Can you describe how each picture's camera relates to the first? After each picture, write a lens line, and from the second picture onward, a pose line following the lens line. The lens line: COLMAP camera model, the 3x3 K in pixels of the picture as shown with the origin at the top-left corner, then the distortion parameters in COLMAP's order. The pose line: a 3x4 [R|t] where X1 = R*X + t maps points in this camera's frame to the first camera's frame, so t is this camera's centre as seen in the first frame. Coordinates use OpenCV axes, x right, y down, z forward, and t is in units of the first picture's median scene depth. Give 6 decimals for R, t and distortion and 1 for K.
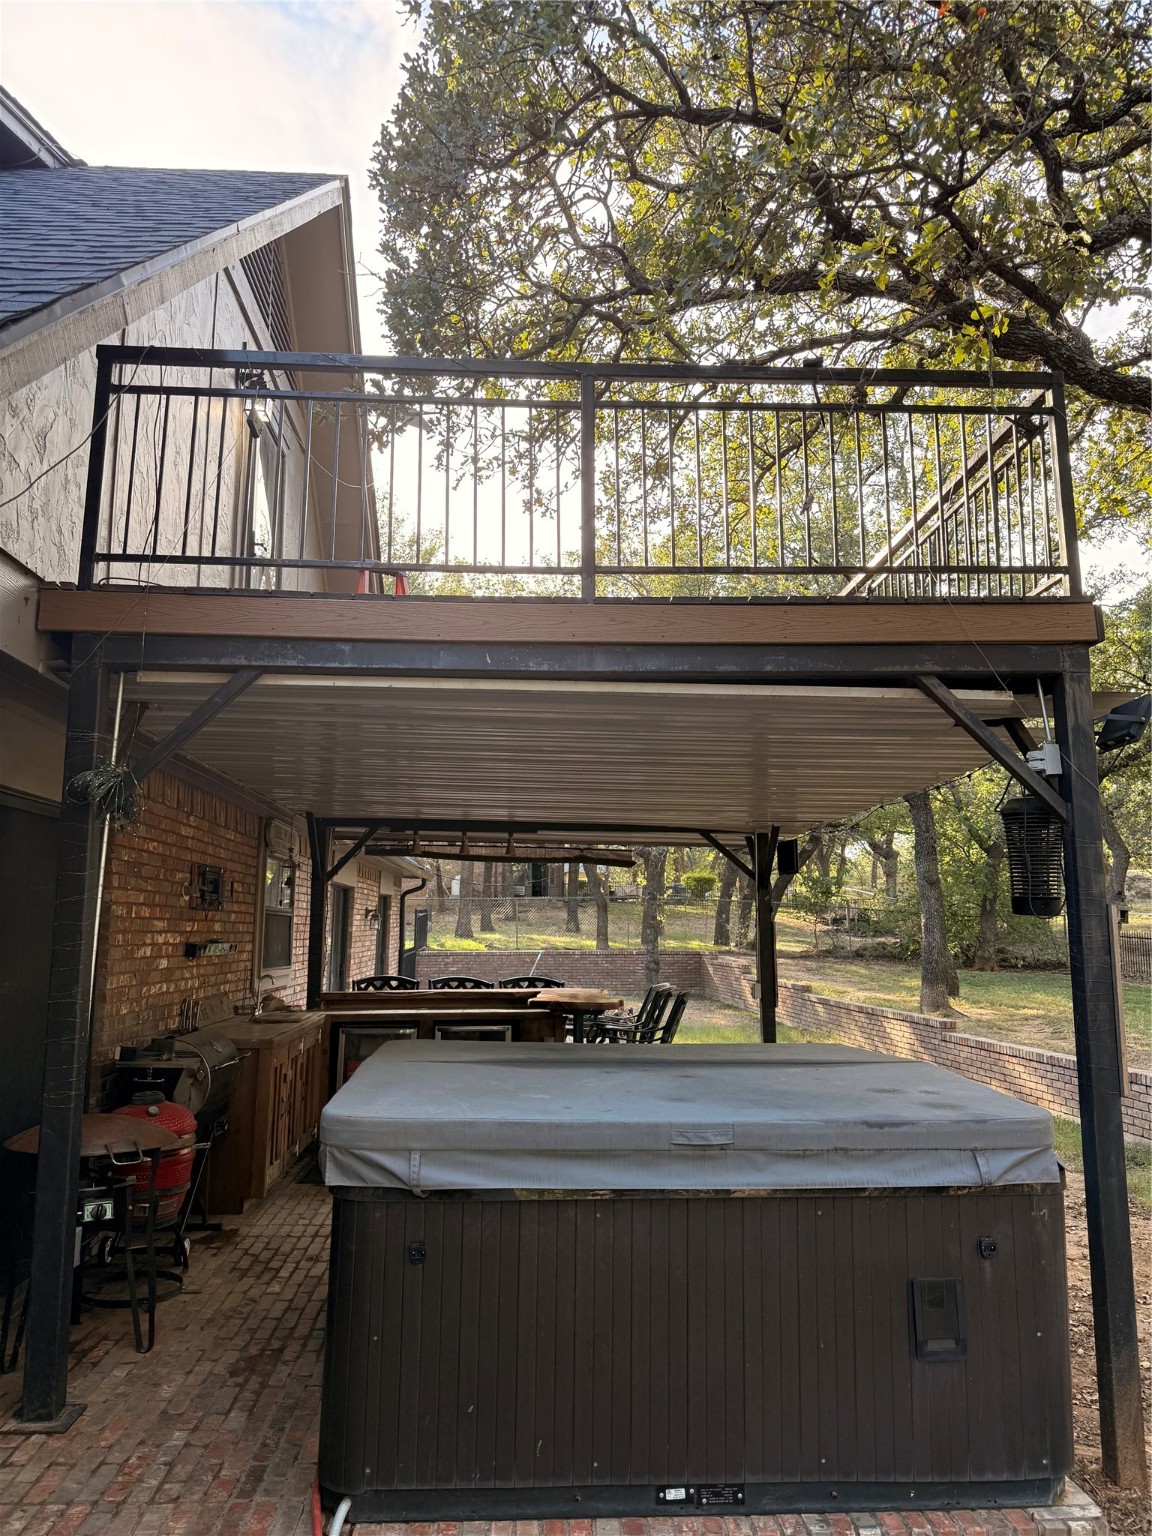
lens RADIAL K [[1084.8, 0, 583.0], [0, 1084.8, 765.7], [0, 0, 1]] dist [0.033425, -0.036450]
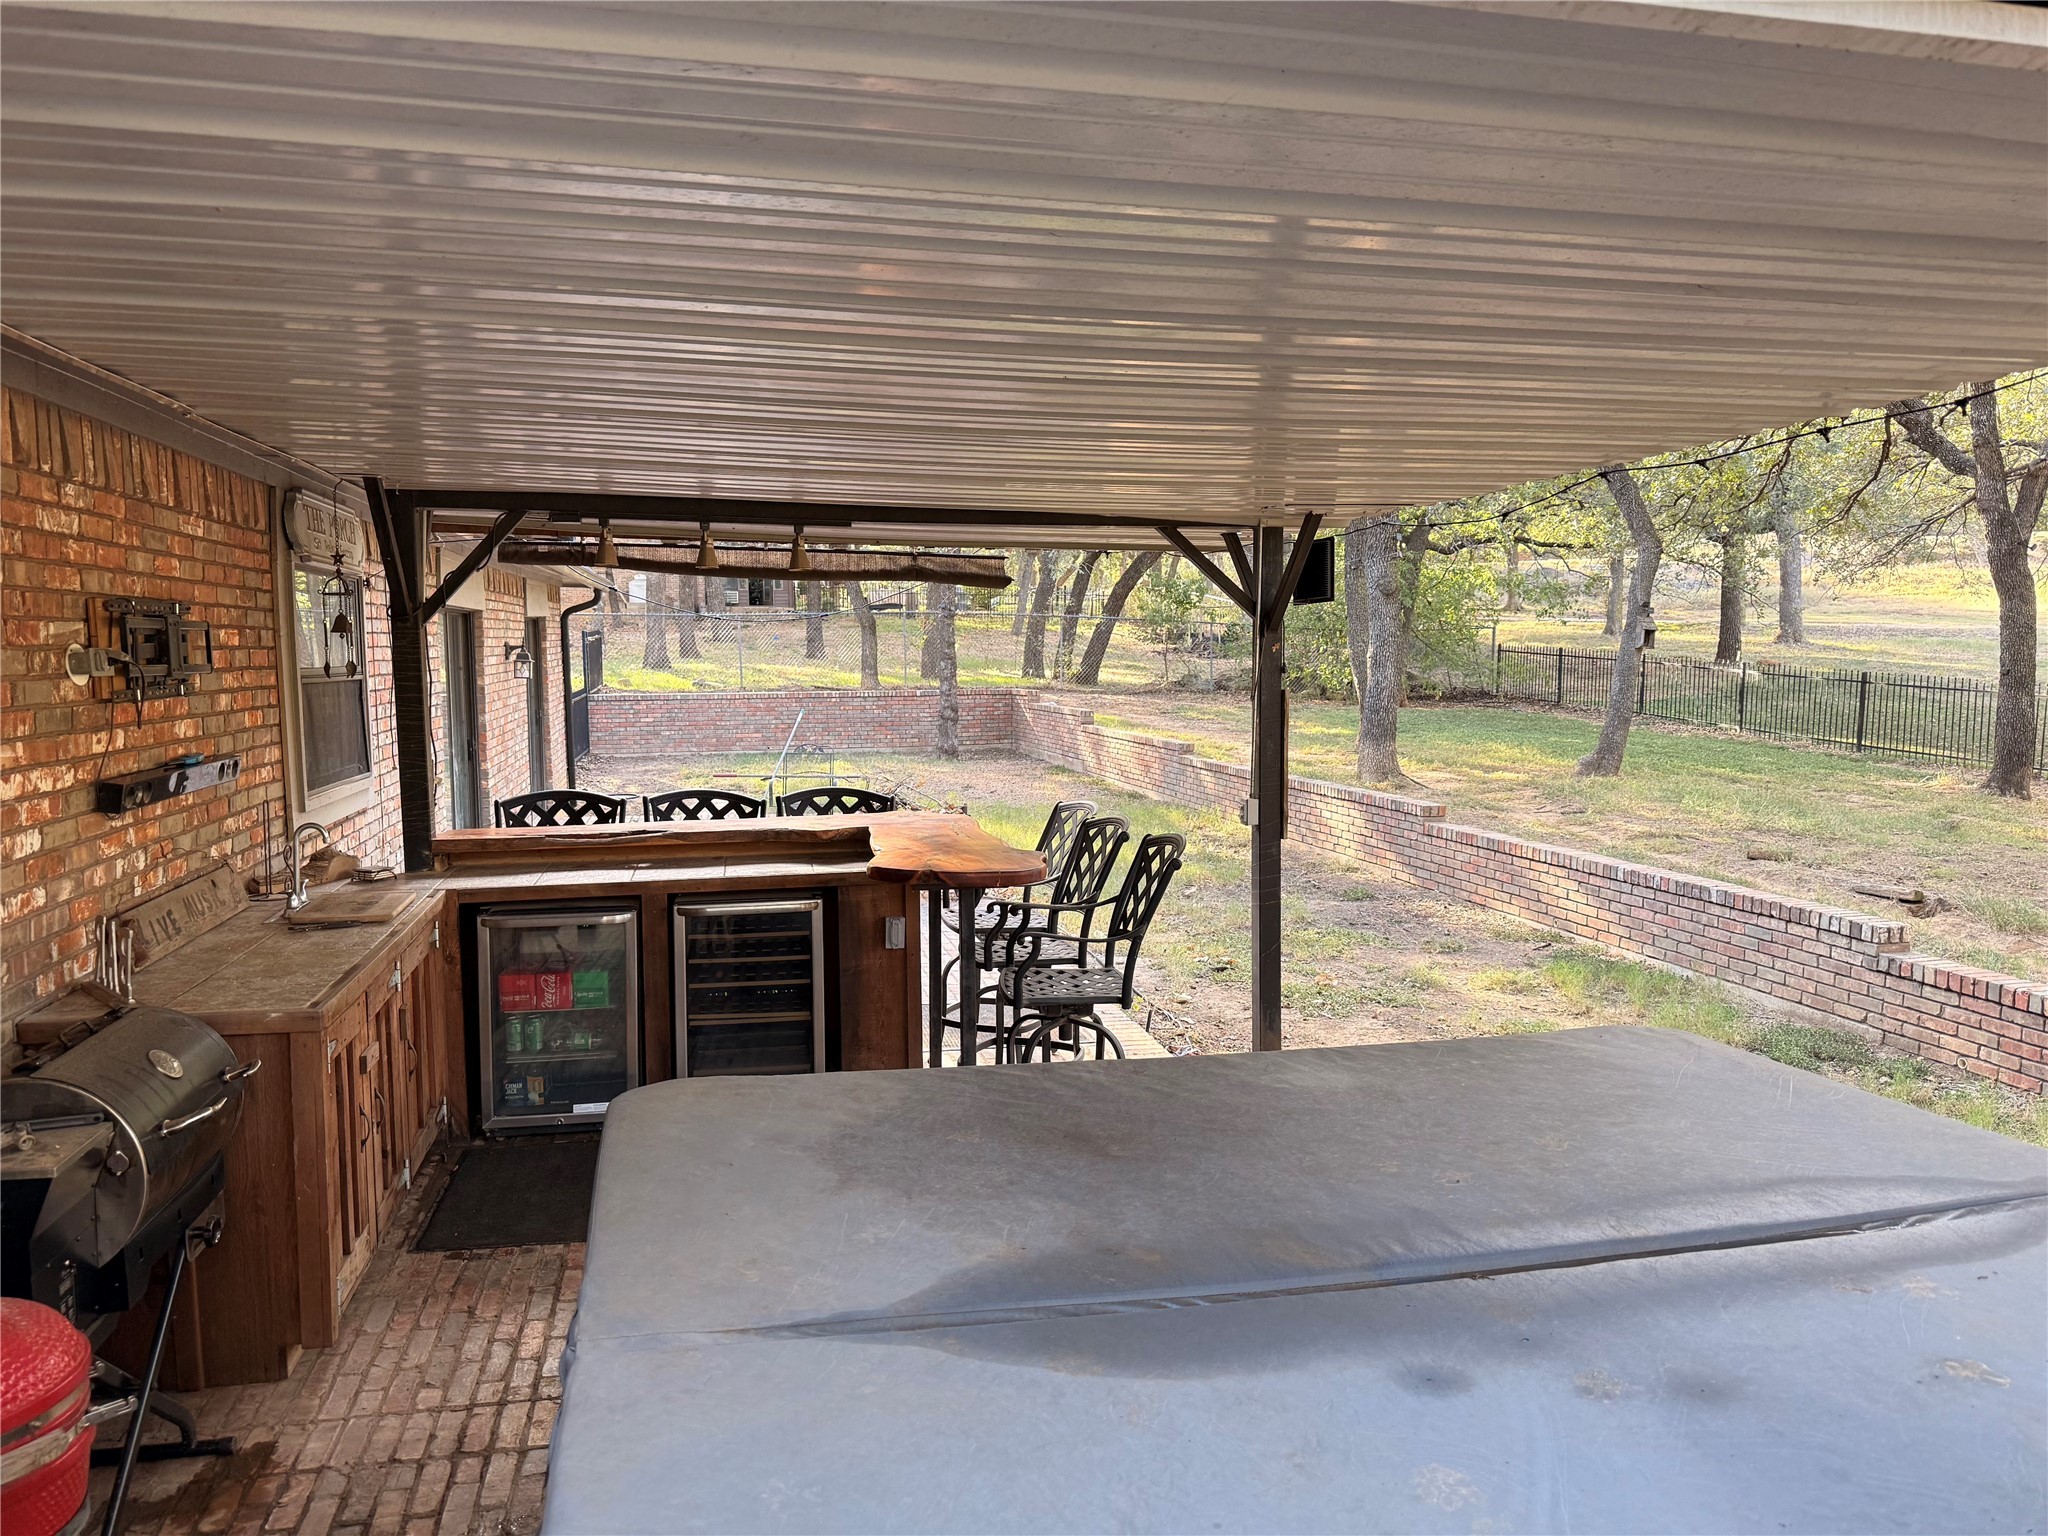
lens RADIAL K [[1446.4, 0, 1022.6], [0, 1446.4, 779.4], [0, 0, 1]] dist [0.033425, -0.036450]
pose [[0.988960, -0.023600, 0.146293, -0.055409], [-0.012676, 0.970144, 0.242198, 0.010710], [-0.147641, -0.241378, 0.959134, 0.260846]]
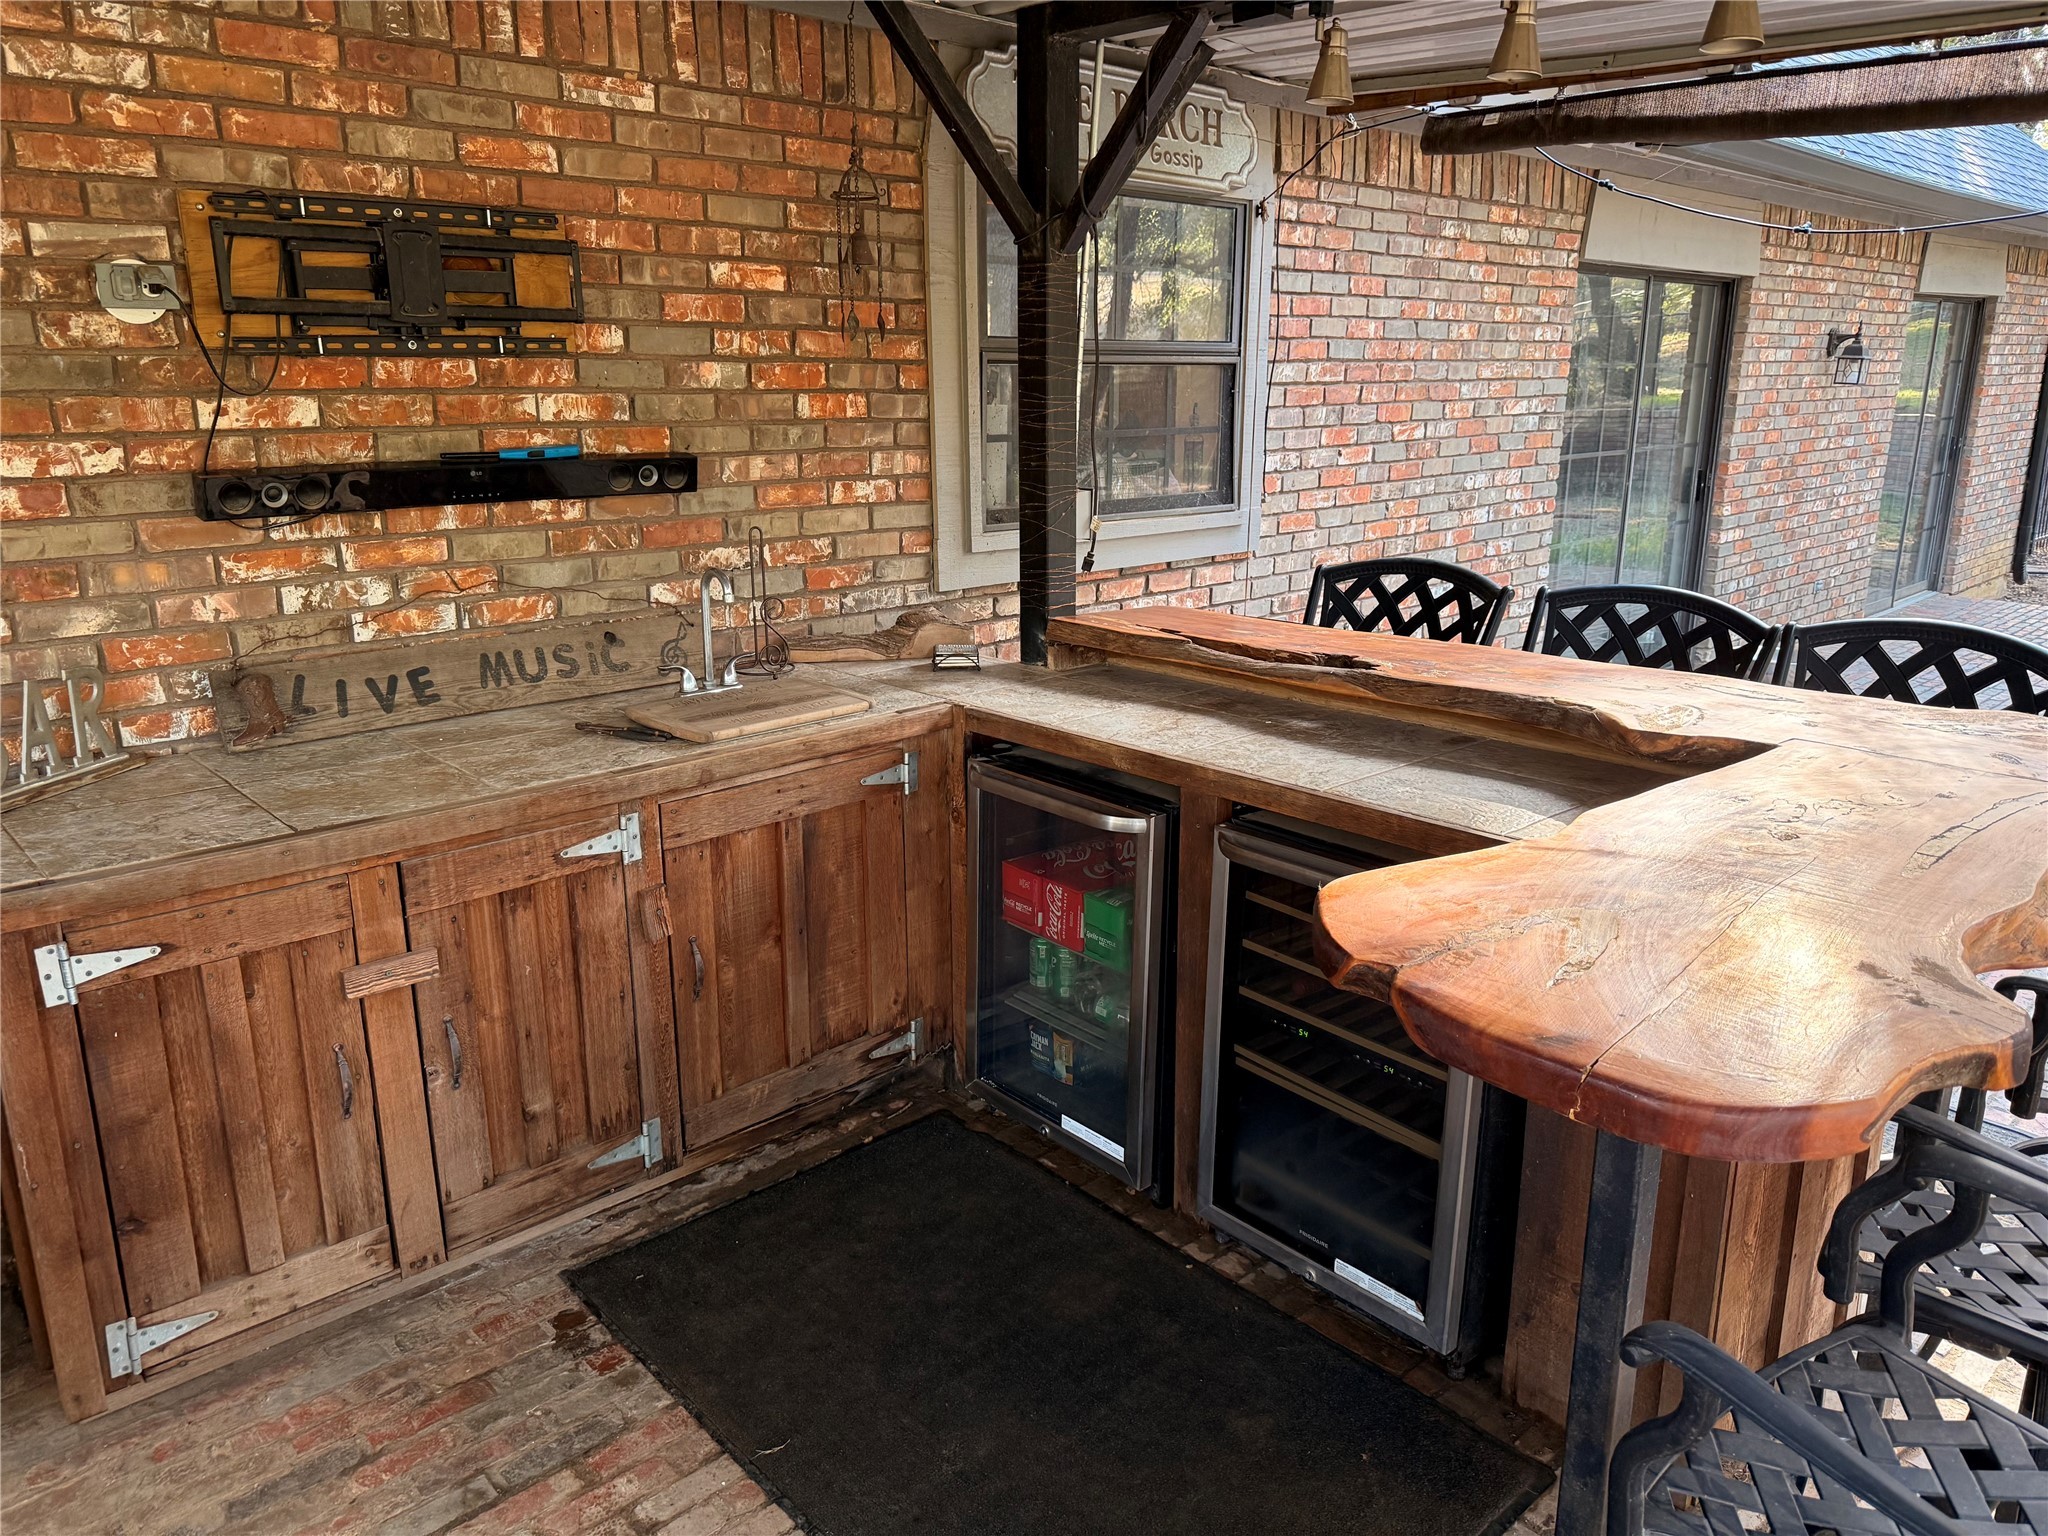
lens RADIAL K [[1446.4, 0, 1033.6], [0, 1446.4, 765.6], [0, 0, 1]] dist [0.033425, -0.036450]
pose [[0.634547, 0.198292, -0.747014, 0.067447], [0.120243, 0.929431, 0.348854, 0.085264], [0.763473, -0.311188, 0.565925, 0.624543]]
